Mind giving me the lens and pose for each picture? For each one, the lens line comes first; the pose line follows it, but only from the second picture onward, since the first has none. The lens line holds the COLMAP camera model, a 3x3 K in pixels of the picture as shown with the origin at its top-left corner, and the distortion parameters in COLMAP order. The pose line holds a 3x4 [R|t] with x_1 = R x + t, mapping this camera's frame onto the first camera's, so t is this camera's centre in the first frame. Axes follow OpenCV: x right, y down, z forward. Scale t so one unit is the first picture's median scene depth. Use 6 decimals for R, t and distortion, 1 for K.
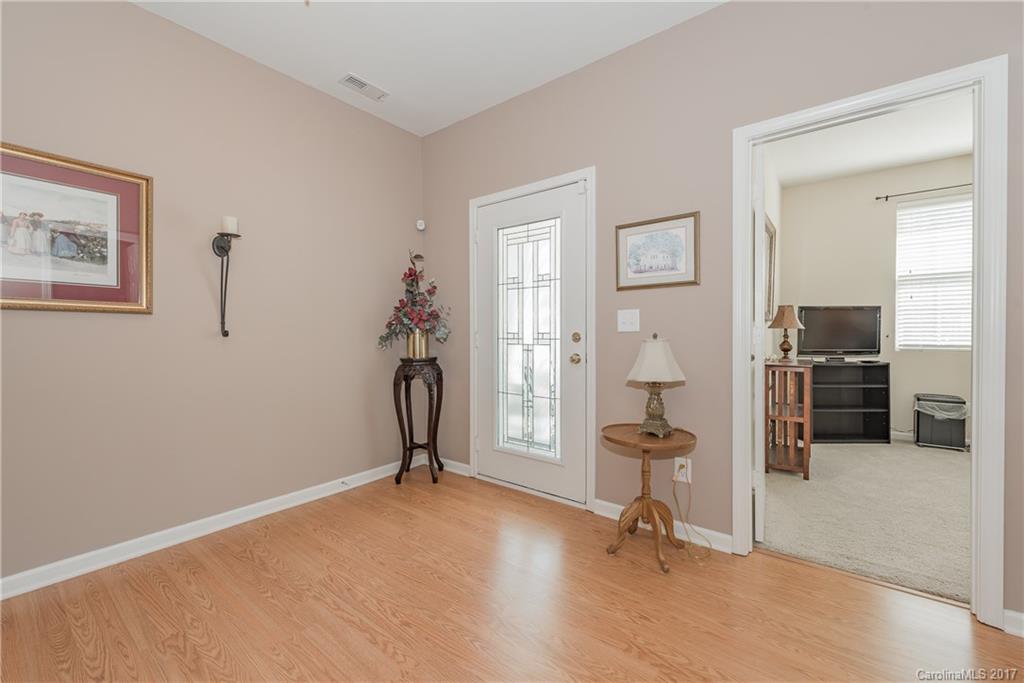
lens RADIAL K [[404.8, 0, 506.5], [0, 404.8, 334.8], [0, 0, 1]] dist [0.003114, 0.000300]
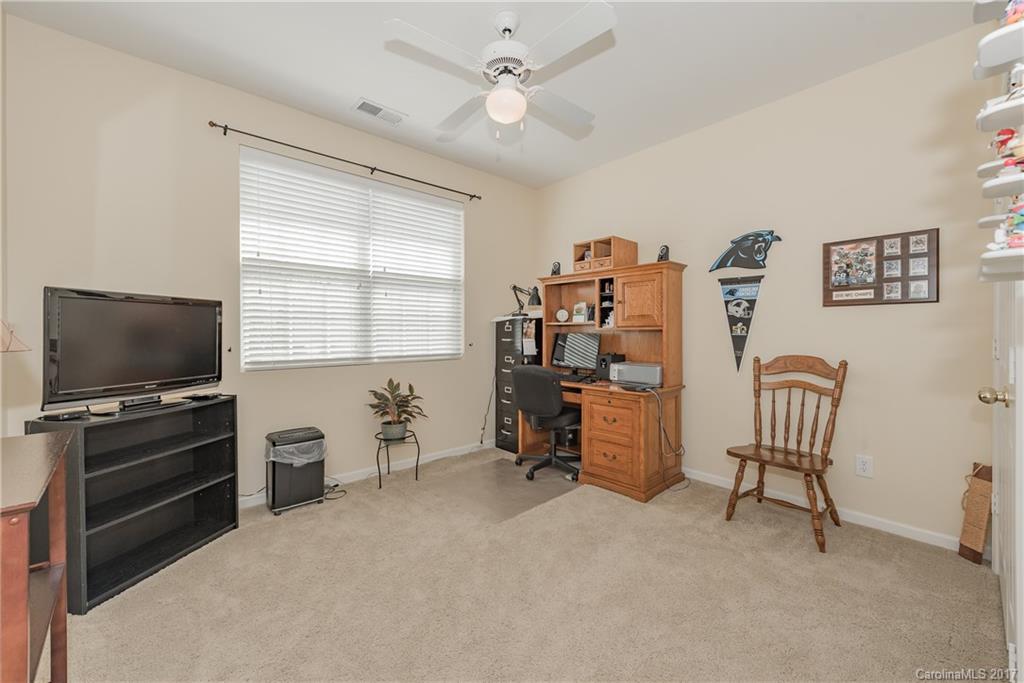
lens RADIAL K [[404.8, 0, 508.1], [0, 404.8, 334.8], [0, 0, 1]] dist [0.003114, 0.000300]
pose [[0.183312, -0.000066, 0.983055, 0.411736], [0.016669, 0.999856, -0.003041, -0.012065], [-0.982913, 0.016944, 0.183287, 0.476066]]
